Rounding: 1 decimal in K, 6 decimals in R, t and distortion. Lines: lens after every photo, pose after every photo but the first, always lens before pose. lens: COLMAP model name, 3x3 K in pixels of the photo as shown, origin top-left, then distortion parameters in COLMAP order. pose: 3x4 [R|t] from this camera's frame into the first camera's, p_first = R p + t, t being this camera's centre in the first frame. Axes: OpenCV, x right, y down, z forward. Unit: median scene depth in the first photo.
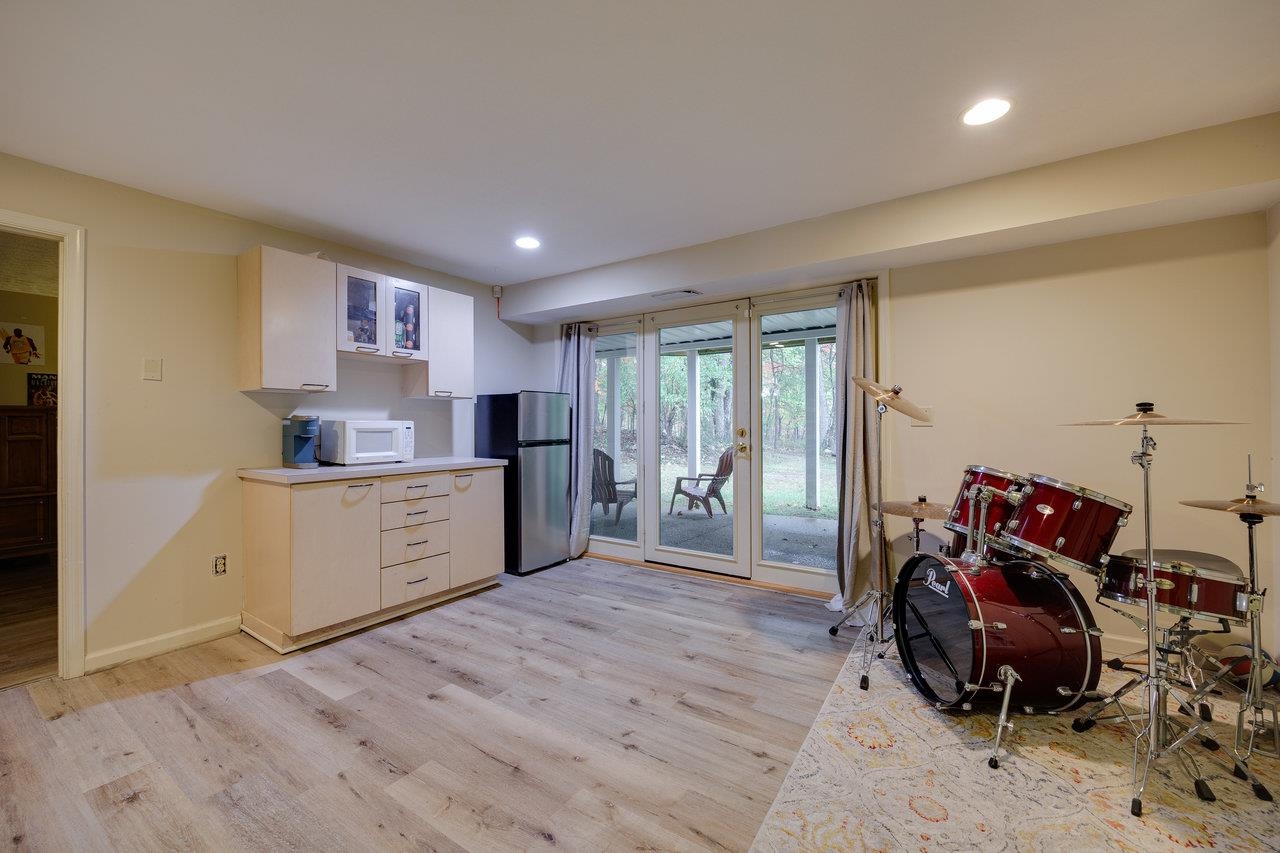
lens RADIAL K [[510.6, 0, 638.4], [0, 510.6, 424.3], [0, 0, 1]] dist [-0.008284, 0.000833]
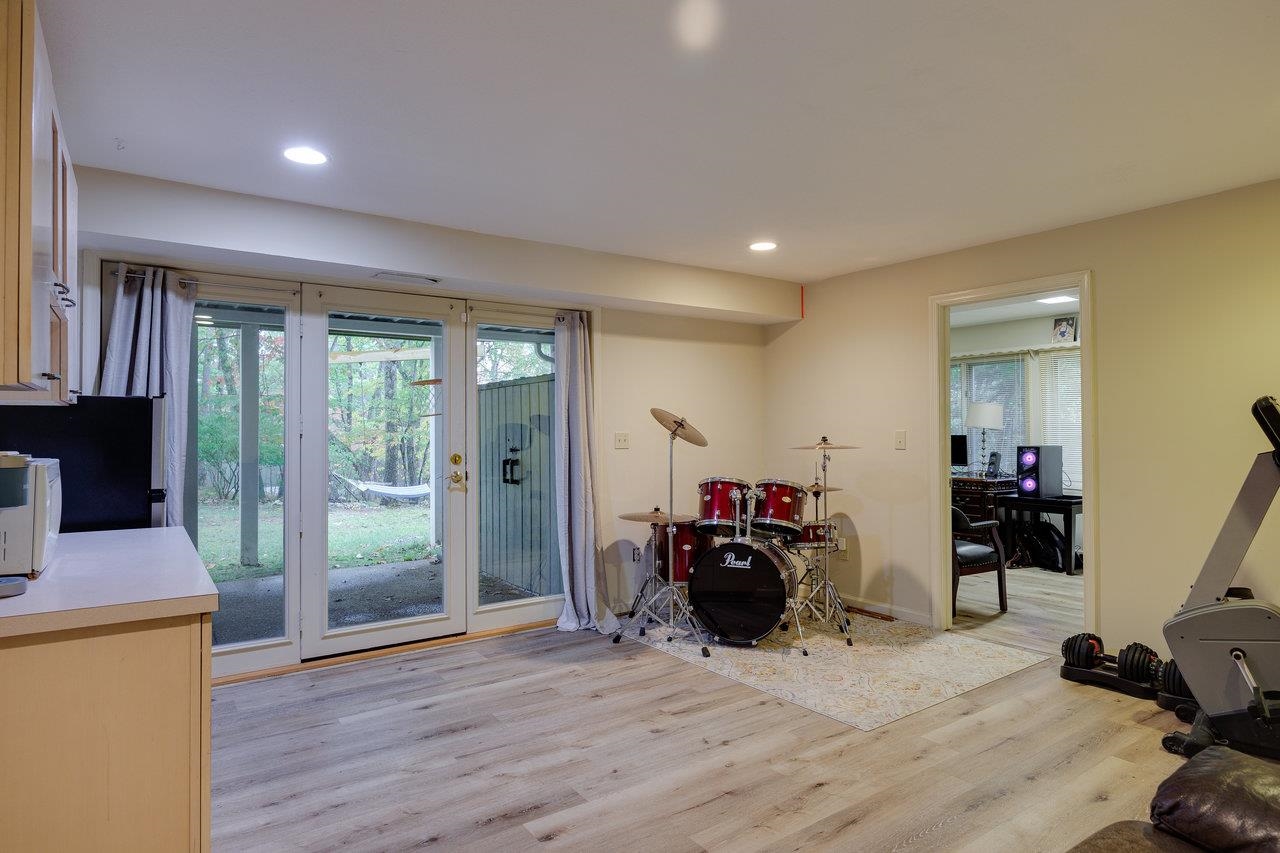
lens RADIAL K [[730.4, 0, 638.5], [0, 730.4, 423.5], [0, 0, 1]] dist [-0.003219, -0.000485]
pose [[0.355015, 0.012014, 0.934784, -0.990508], [0.001758, 0.999907, -0.013519, -0.031155], [-0.934859, 0.006443, 0.354960, 0.372710]]
